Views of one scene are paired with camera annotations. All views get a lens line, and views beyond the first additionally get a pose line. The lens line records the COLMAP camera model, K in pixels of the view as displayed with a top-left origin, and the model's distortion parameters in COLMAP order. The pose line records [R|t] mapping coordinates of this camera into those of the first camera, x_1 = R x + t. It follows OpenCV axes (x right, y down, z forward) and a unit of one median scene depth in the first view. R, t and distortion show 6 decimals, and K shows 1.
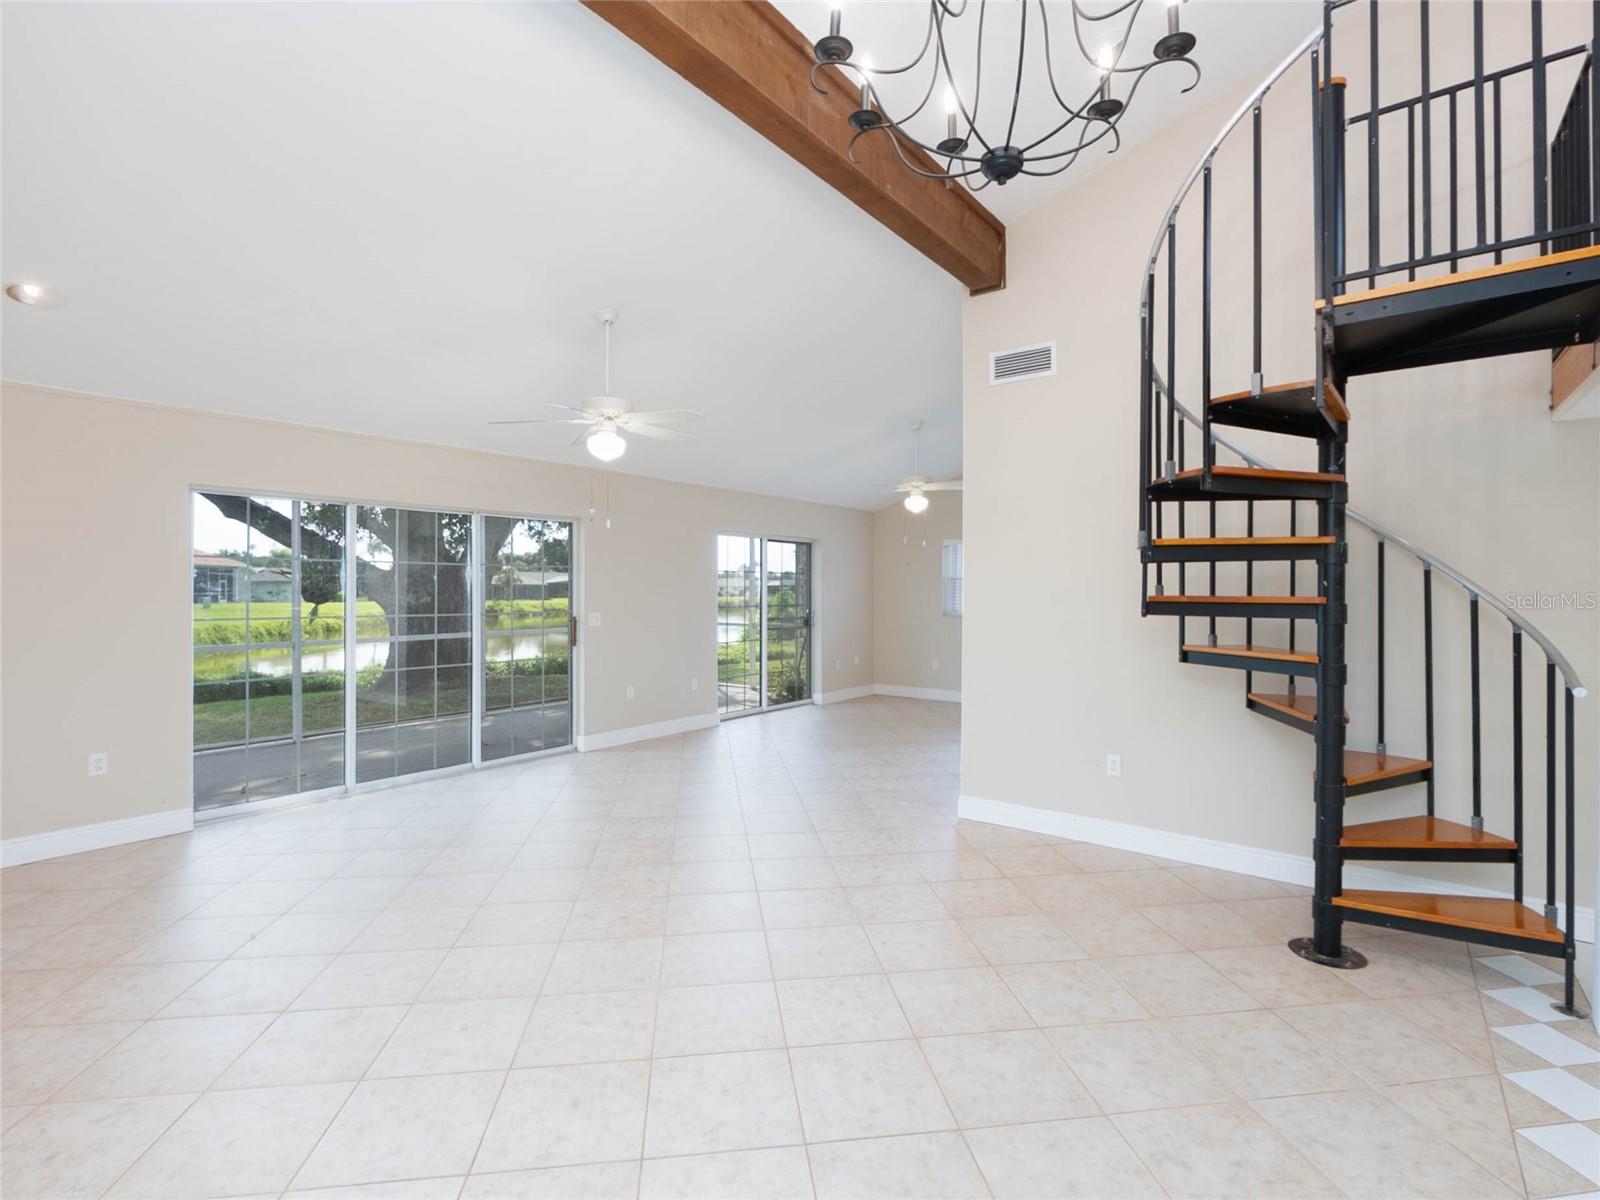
lens RADIAL K [[762.8, 0, 804.7], [0, 762.8, 593.8], [0, 0, 1]] dist [-0.007415, -0.000082]
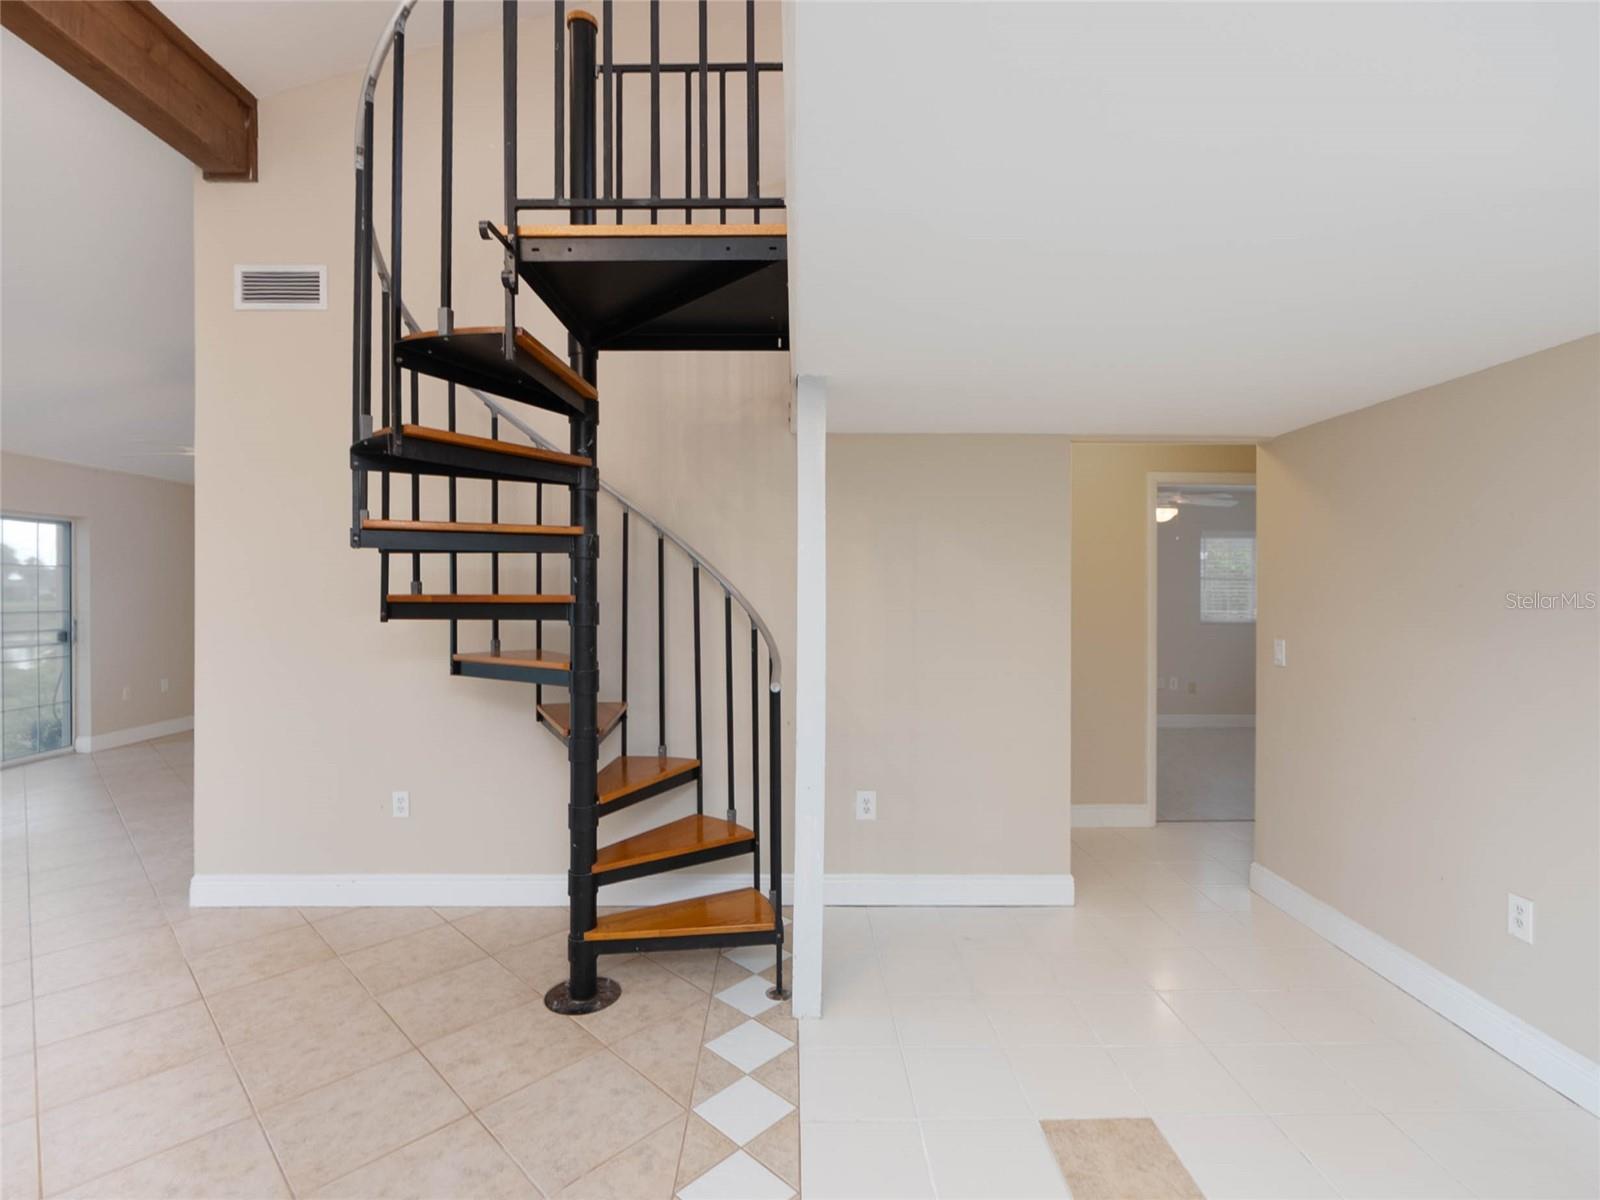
lens RADIAL K [[762.8, 0, 808.8], [0, 762.8, 591.6], [0, 0, 1]] dist [-0.007415, -0.000082]
pose [[0.781368, -0.001076, 0.624070, 0.399822], [0.003517, 0.999990, -0.002679, 0.003987], [-0.624061, 0.004289, 0.781364, 0.159529]]
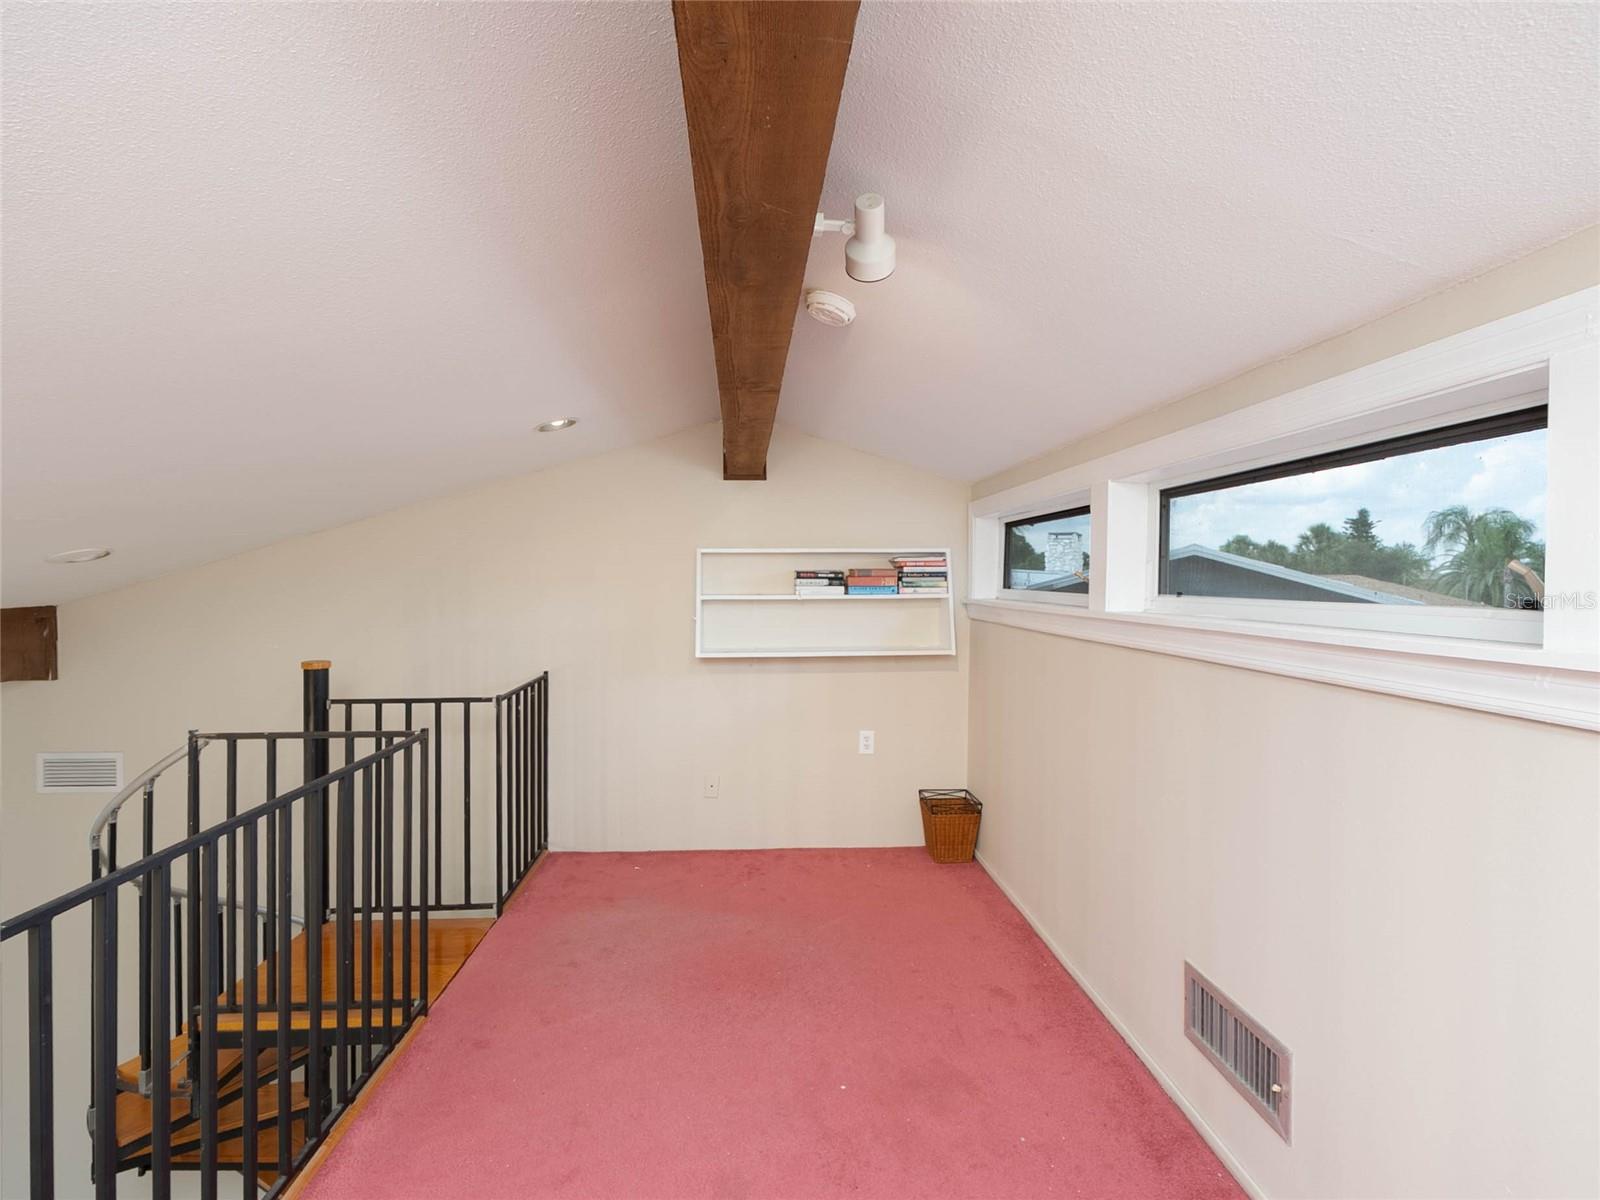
lens RADIAL K [[762.8, 0, 804.8], [0, 762.8, 585.5], [0, 0, 1]] dist [-0.007415, -0.000082]
pose [[0.749624, -0.004500, 0.661849, 0.590831], [-0.003731, 0.999932, 0.011025, -0.926171], [-0.661853, -0.010734, 0.749557, -0.270819]]
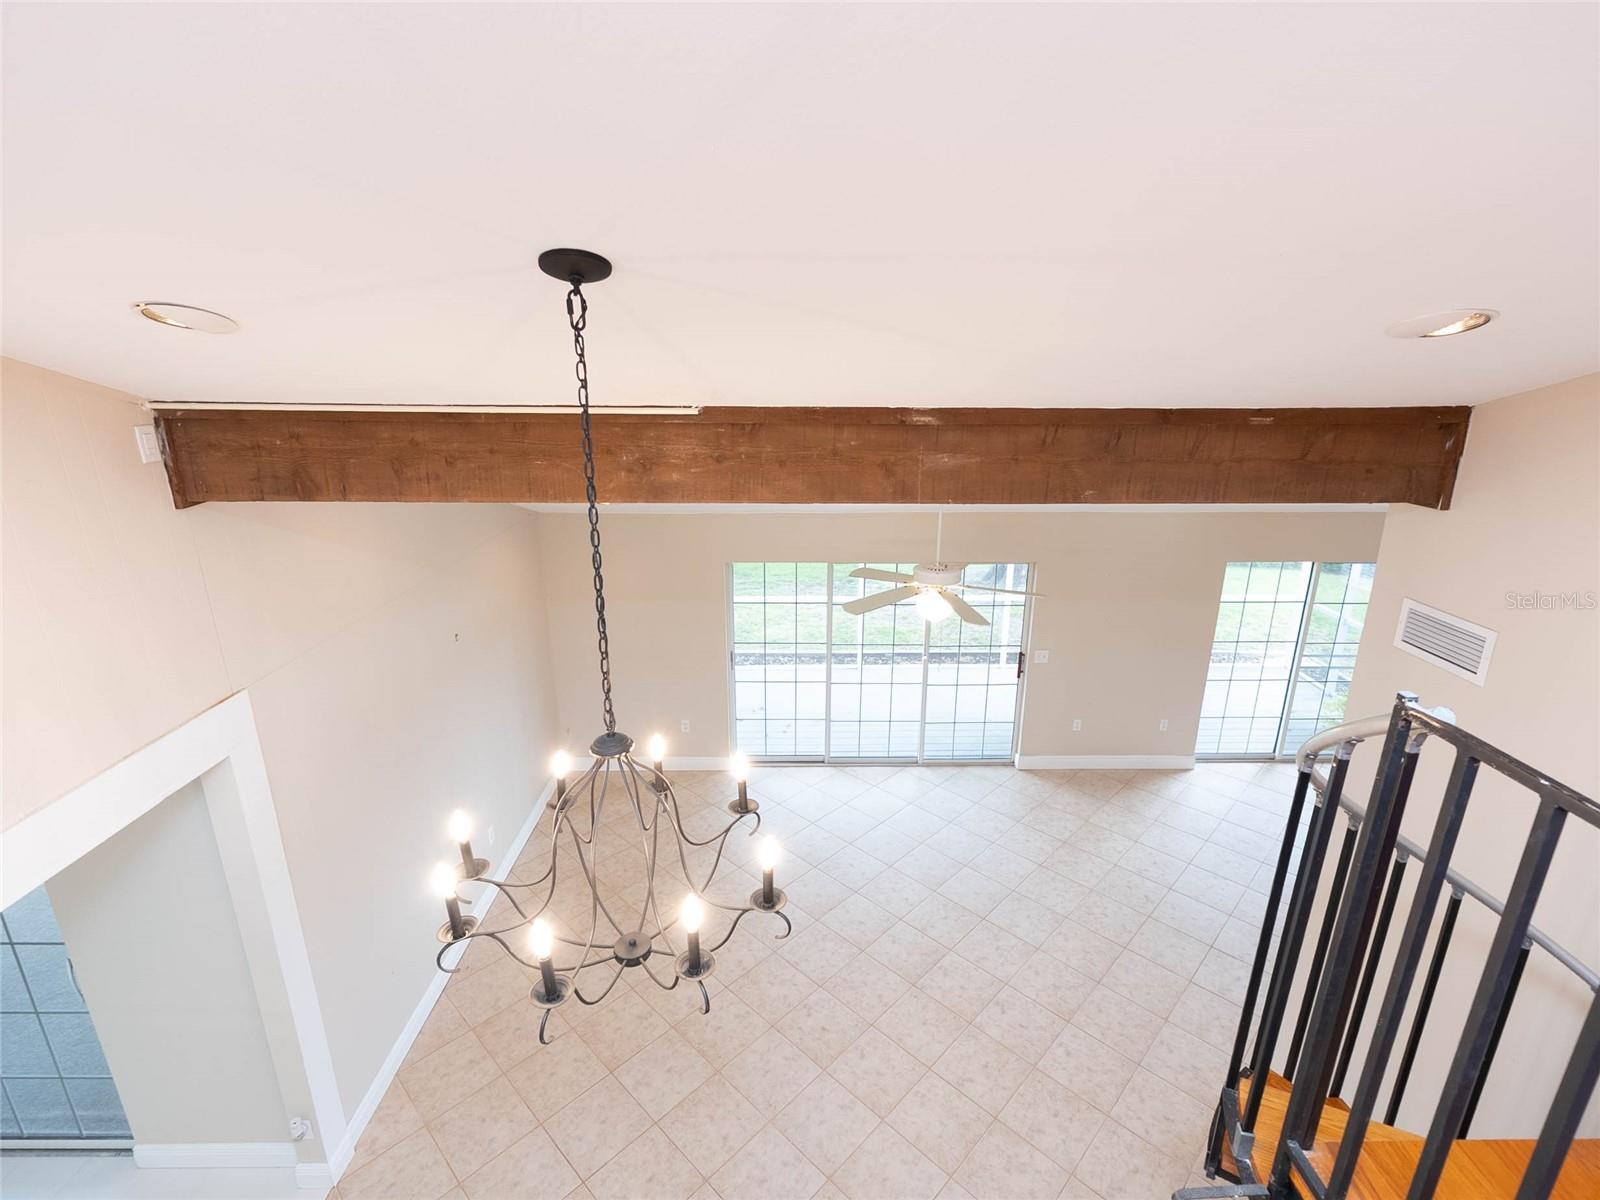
lens RADIAL K [[762.8, 0, 802.5], [0, 762.8, 594.9], [0, 0, 1]] dist [-0.007415, -0.000082]
pose [[0.622471, 0.225853, -0.749347, 0.740764], [-0.002056, 0.957925, 0.287011, -0.914797], [0.782640, -0.177115, 0.596745, 0.402577]]
